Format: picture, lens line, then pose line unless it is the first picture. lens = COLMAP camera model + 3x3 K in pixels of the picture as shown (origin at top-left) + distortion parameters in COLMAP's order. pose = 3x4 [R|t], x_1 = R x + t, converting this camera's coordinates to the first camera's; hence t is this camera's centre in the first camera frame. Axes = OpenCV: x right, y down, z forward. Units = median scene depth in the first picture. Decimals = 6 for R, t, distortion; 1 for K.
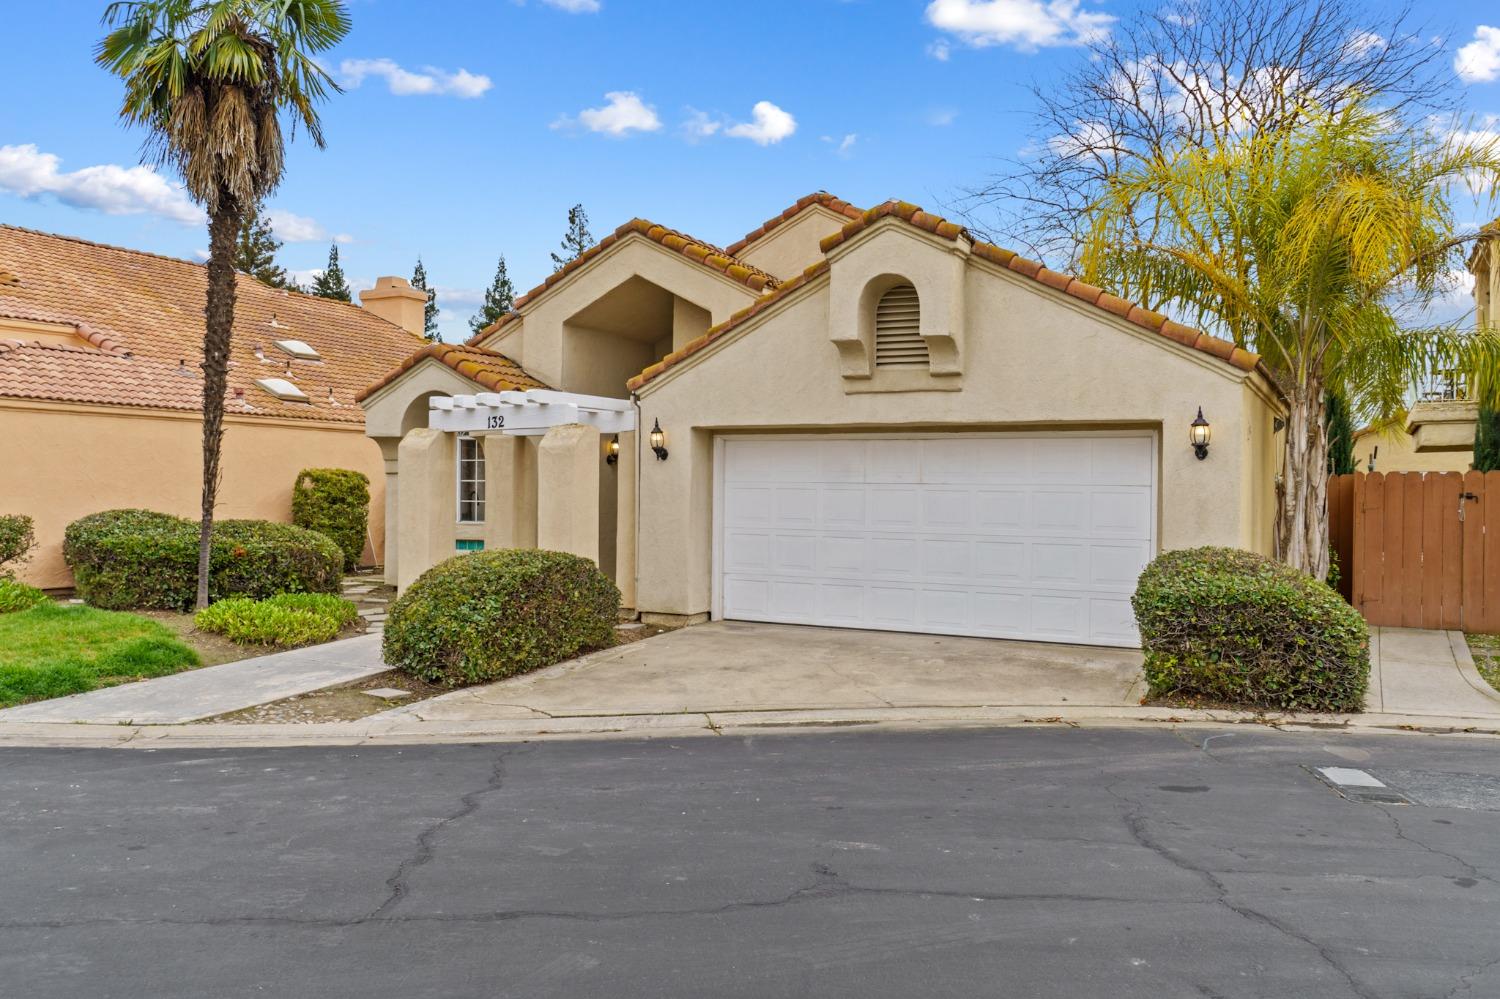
lens RADIAL K [[1163.4, 0, 748.6], [0, 1163.4, 505.7], [0, 0, 1]] dist [0.004060, 0.000742]
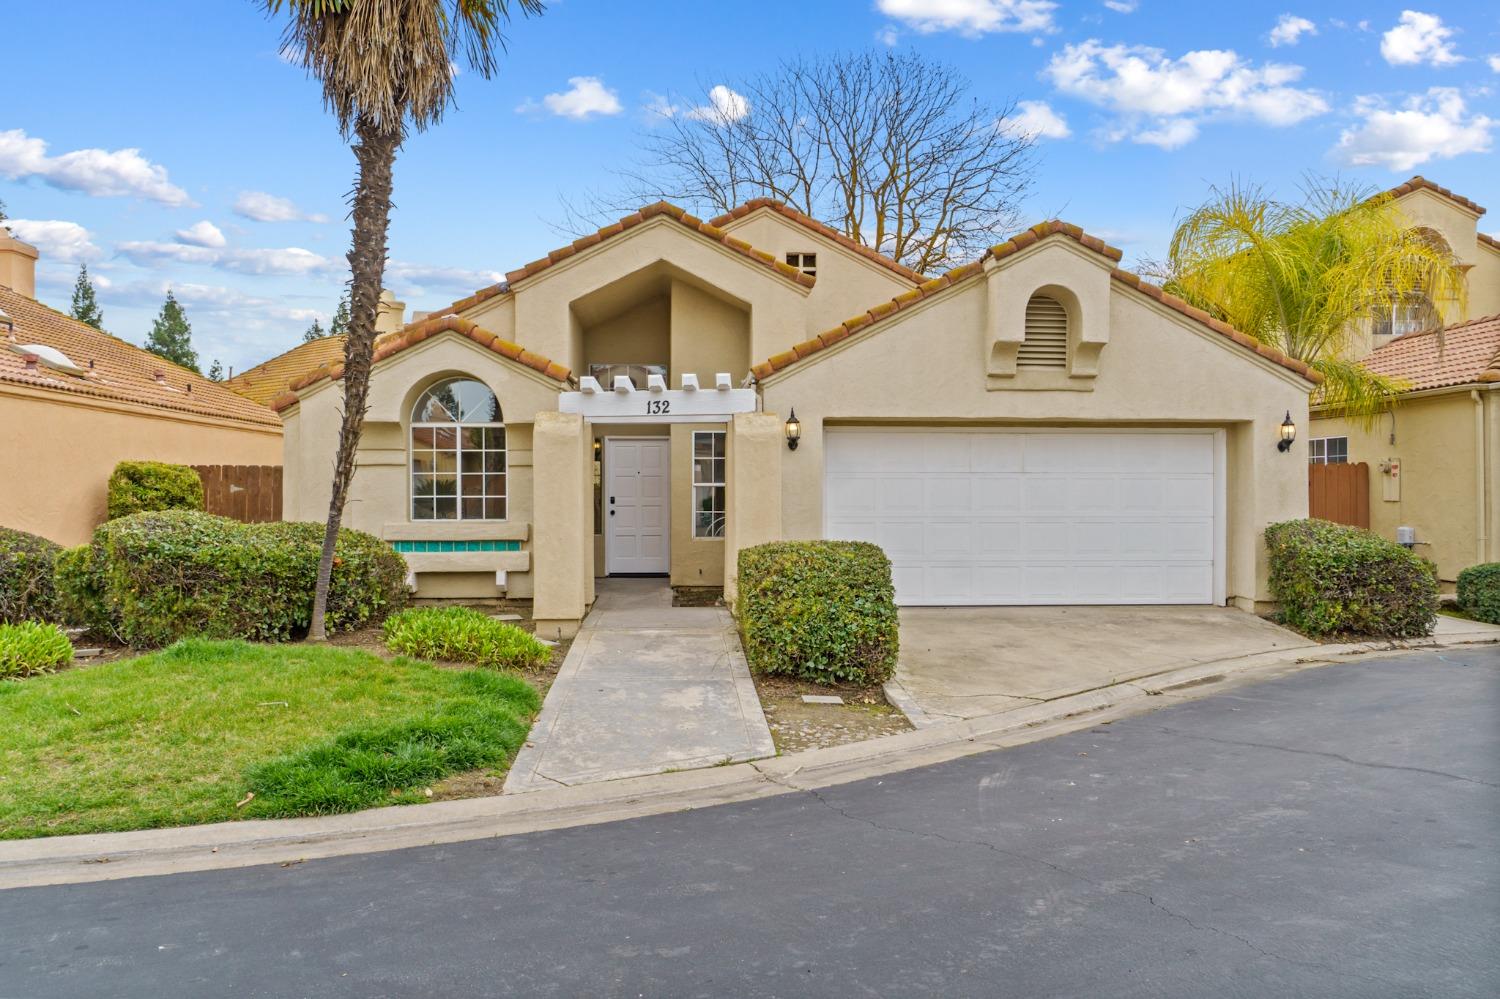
lens RADIAL K [[1093.6, 0, 750.0], [0, 1093.6, 499.5], [0, 0, 1]] dist [-0.005222, -0.000612]
pose [[0.856433, -0.014625, 0.516051, -0.648483], [0.017196, 0.999852, -0.000202, 0.002693], [-0.515972, 0.009047, 0.856558, 0.240135]]
